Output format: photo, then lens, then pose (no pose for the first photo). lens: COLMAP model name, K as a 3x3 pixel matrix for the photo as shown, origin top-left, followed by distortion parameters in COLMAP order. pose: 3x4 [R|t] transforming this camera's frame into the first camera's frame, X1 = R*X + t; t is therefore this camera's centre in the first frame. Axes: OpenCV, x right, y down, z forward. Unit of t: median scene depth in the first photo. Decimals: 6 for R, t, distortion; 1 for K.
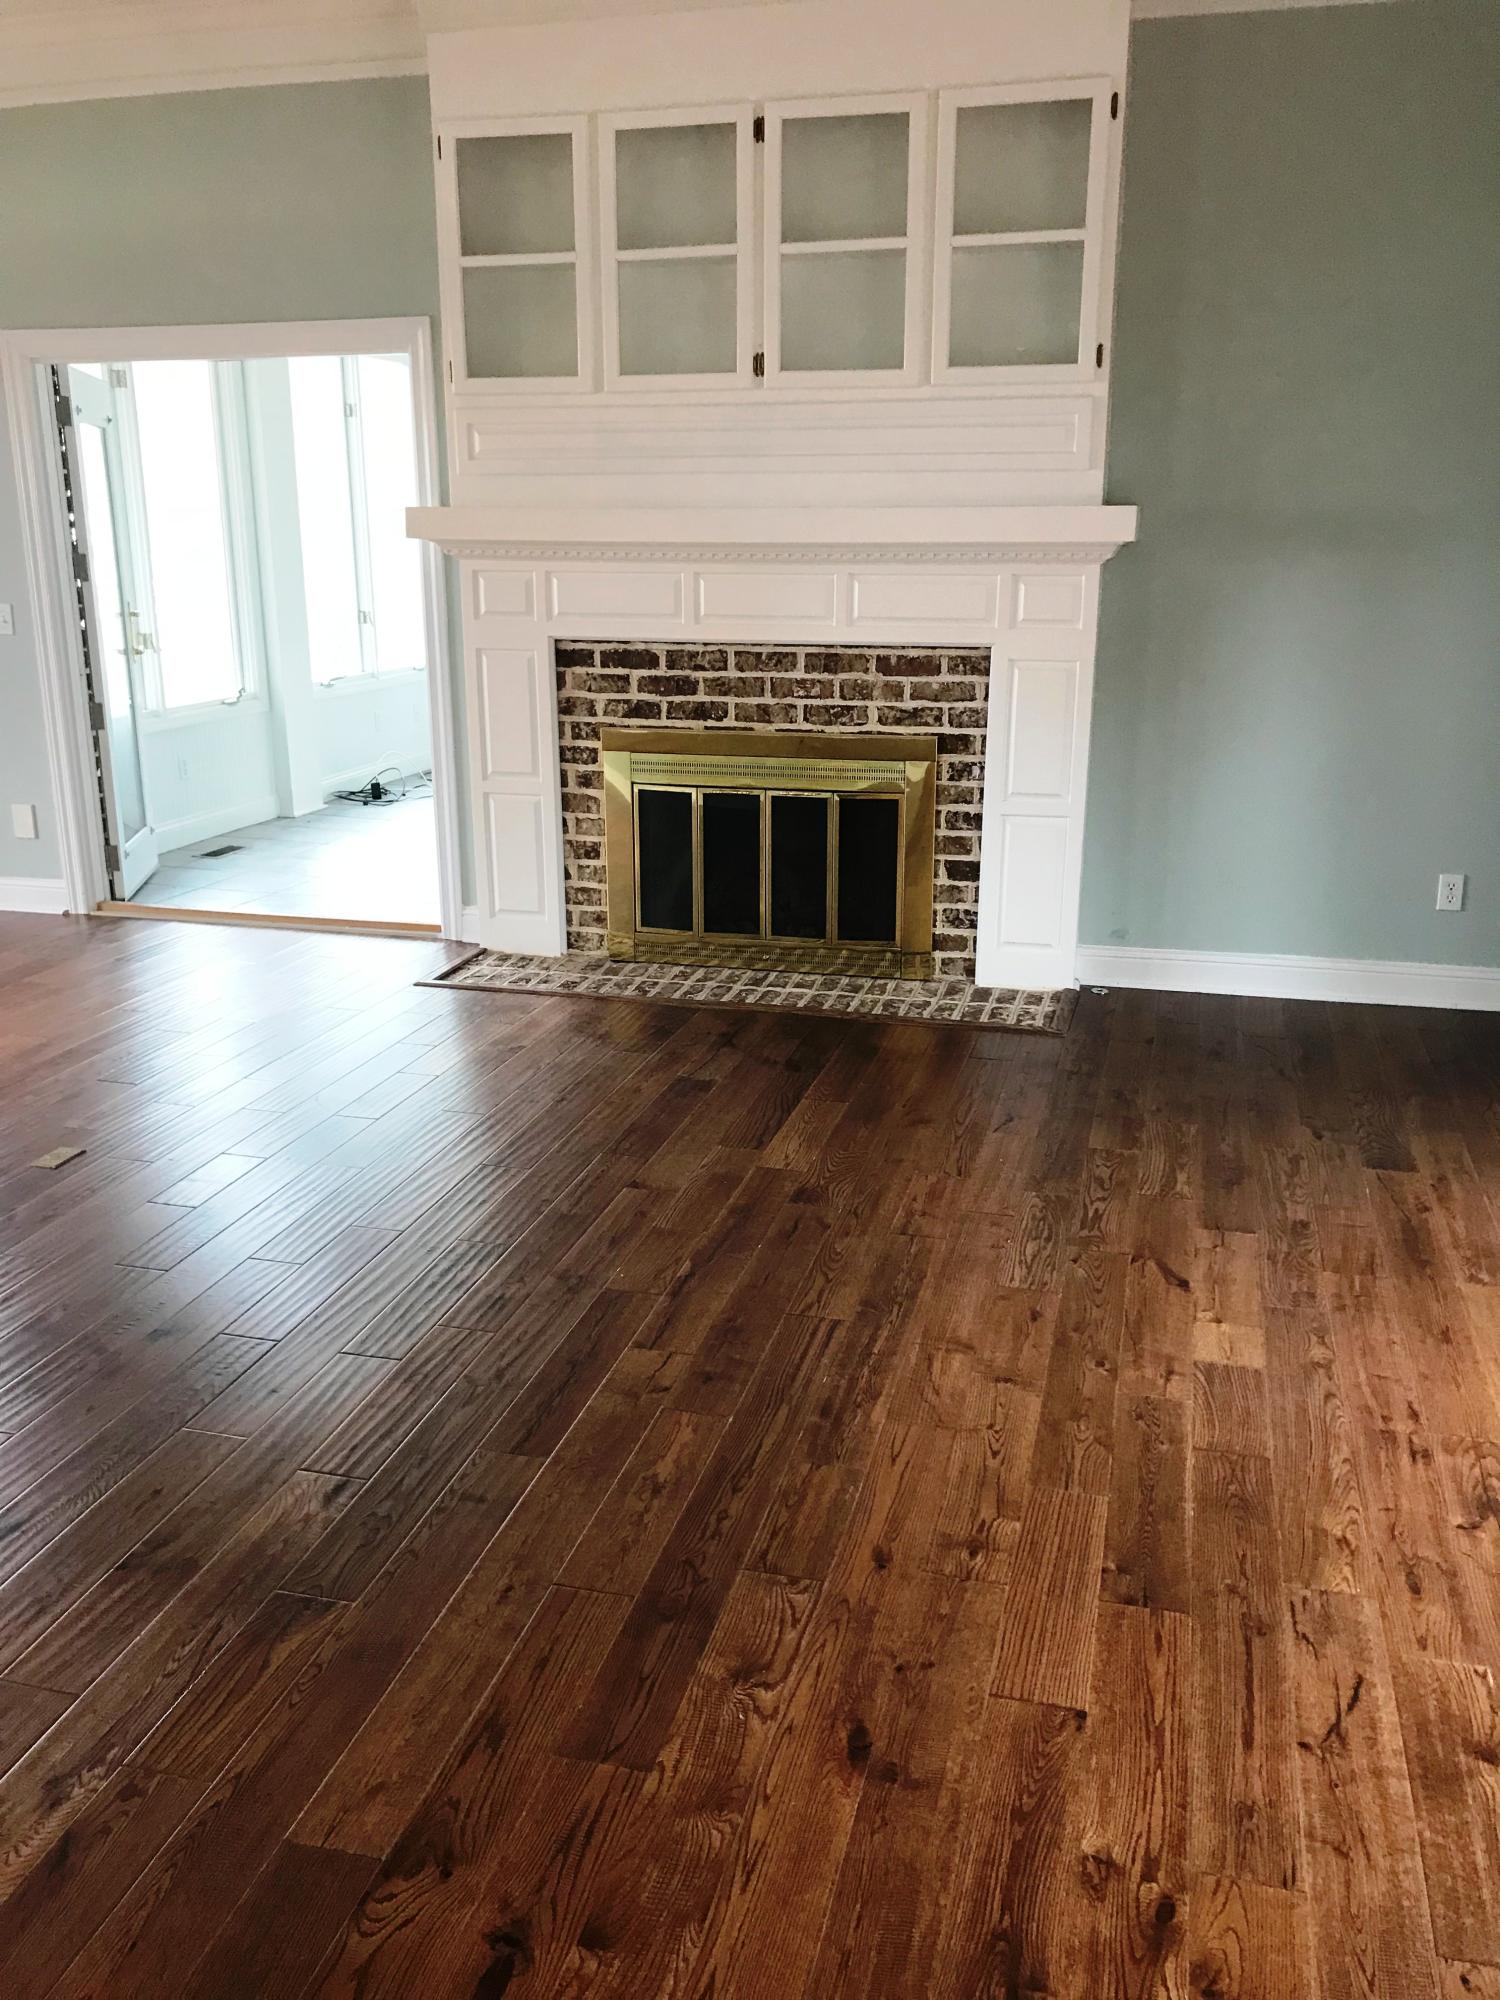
lens RADIAL K [[1644.9, 0, 754.3], [0, 1644.9, 1019.8], [0, 0, 1]] dist [0.032040, -0.022105]
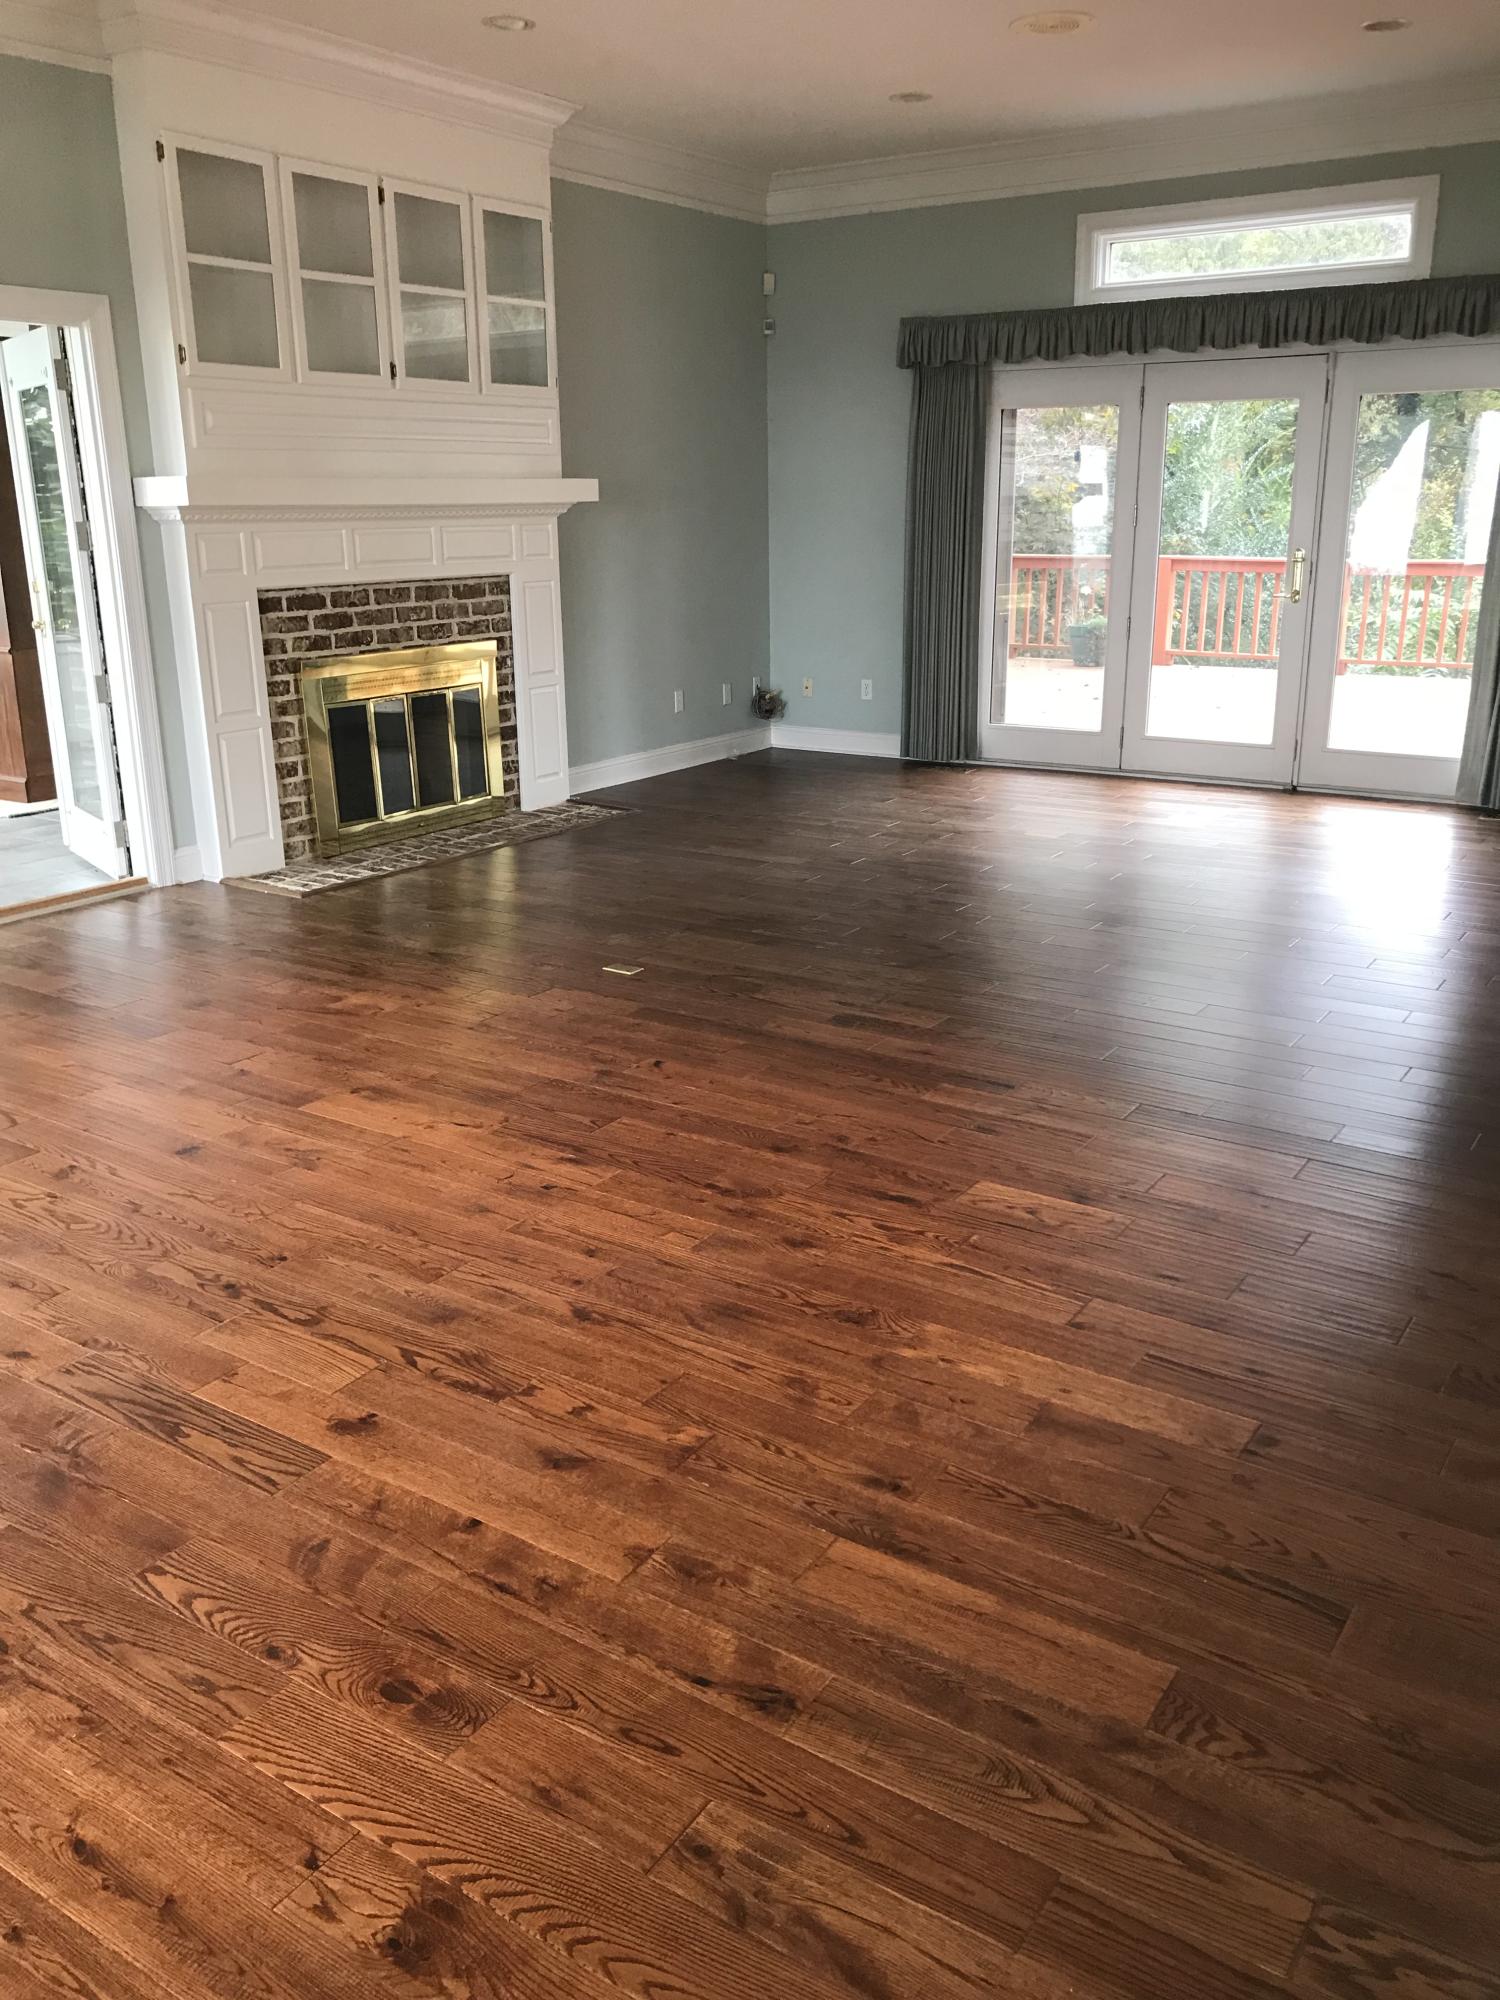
lens RADIAL K [[1644.9, 0, 759.2], [0, 1644.9, 993.4], [0, 0, 1]] dist [0.032040, -0.022105]
pose [[0.326399, -0.277541, 0.903568, -1.168395], [0.275058, 0.942442, 0.190121, -0.089978], [-0.904327, 0.186478, 0.383952, 0.297425]]
